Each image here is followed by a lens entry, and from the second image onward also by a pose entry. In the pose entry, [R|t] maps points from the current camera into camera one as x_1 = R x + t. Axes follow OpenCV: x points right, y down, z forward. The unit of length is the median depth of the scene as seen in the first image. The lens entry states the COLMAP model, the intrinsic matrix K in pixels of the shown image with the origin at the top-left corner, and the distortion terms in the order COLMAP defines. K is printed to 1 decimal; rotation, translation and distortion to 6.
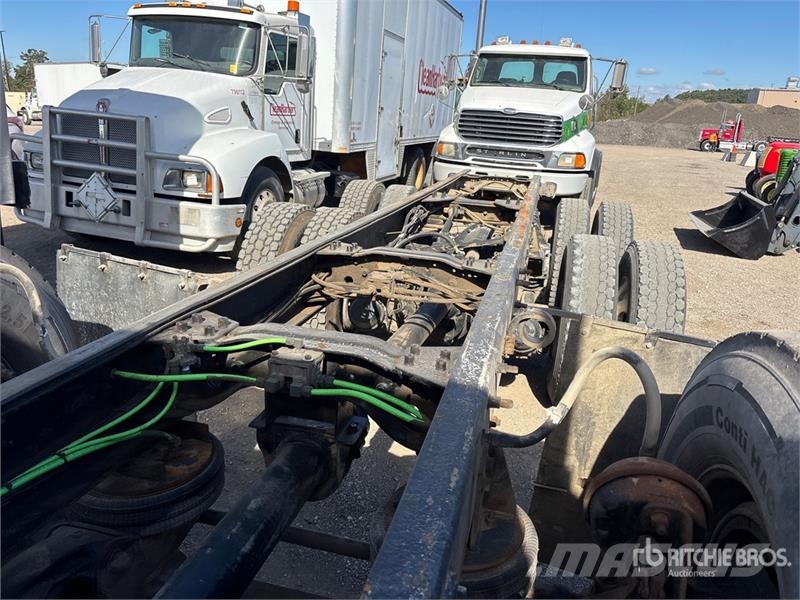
lens RADIAL K [[611.8, 0, 400.0], [0, 611.8, 300.0], [0, 0, 1]] dist [0.027559, -0.010619]
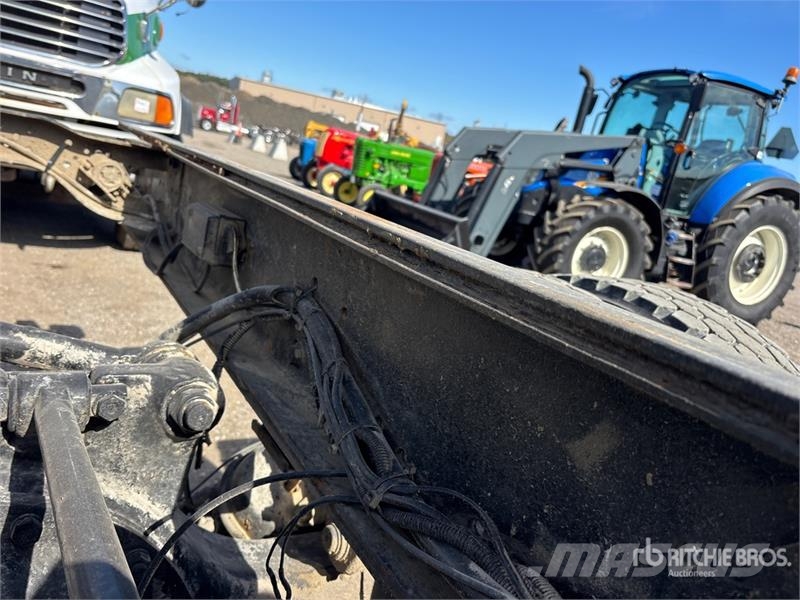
lens RADIAL K [[611.8, 0, 400.0], [0, 611.8, 300.0], [0, 0, 1]] dist [0.027559, -0.010619]
pose [[0.709053, -0.071974, 0.701473, 0.078631], [0.043713, 0.997351, 0.058147, -0.101407], [-0.703799, -0.010566, 0.710320, 0.536865]]
